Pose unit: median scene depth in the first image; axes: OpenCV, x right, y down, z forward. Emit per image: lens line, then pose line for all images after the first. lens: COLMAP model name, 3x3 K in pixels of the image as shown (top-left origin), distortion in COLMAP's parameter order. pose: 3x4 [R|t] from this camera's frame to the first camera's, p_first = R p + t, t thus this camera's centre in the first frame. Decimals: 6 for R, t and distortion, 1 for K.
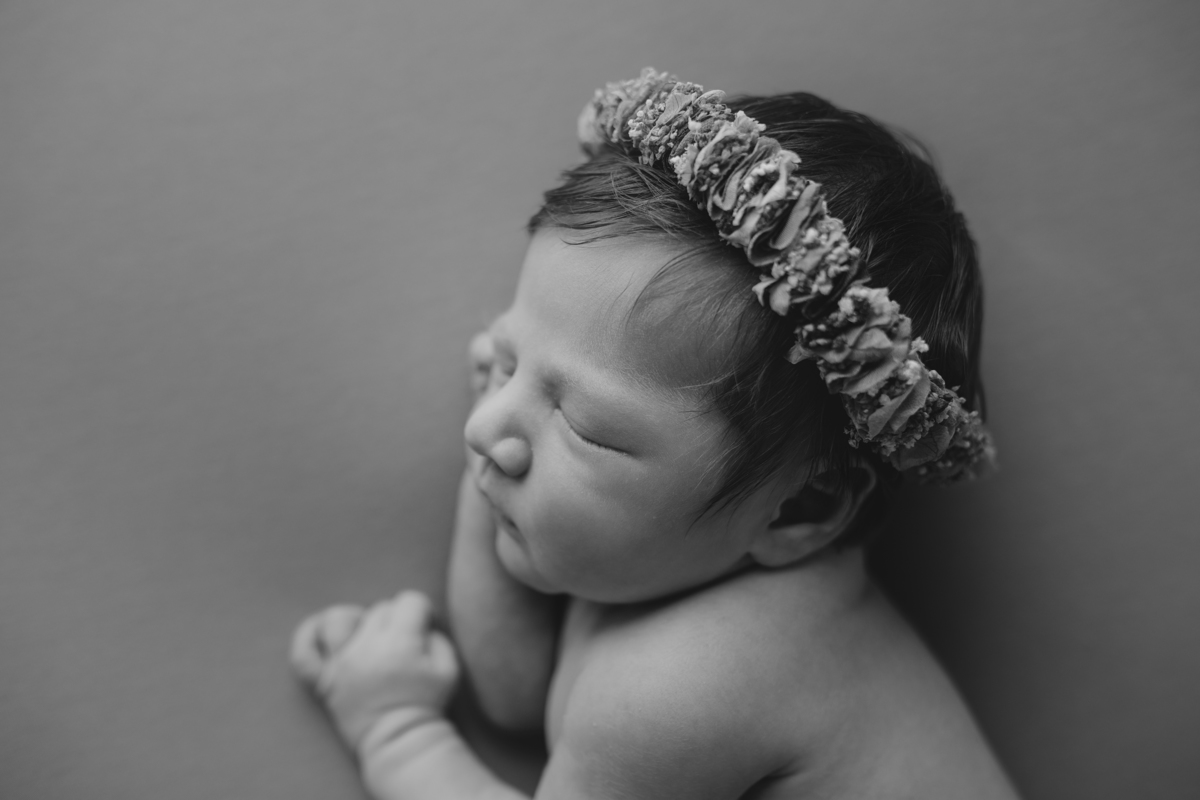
lens RADIAL K [[1279.0, 0, 600.0], [0, 1279.0, 400.0], [0, 0, 1]] dist [-0.053060, 0.000172]
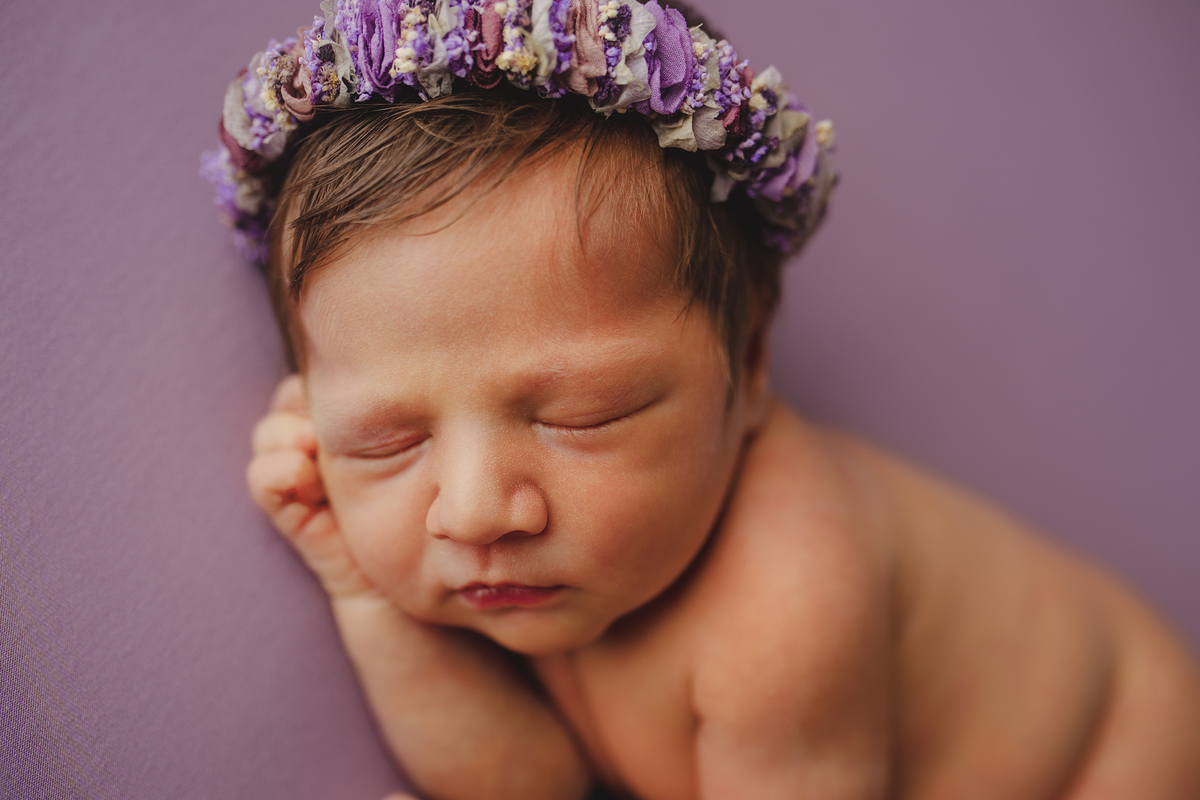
lens RADIAL K [[1279.0, 0, 600.0], [0, 1279.0, 400.0], [0, 0, 1]] dist [-0.053060, 0.000172]
pose [[0.580687, -0.584026, 0.567201, -0.458011], [0.572794, 0.788174, 0.225142, -0.162271], [-0.578541, 0.194152, 0.792209, 0.388451]]
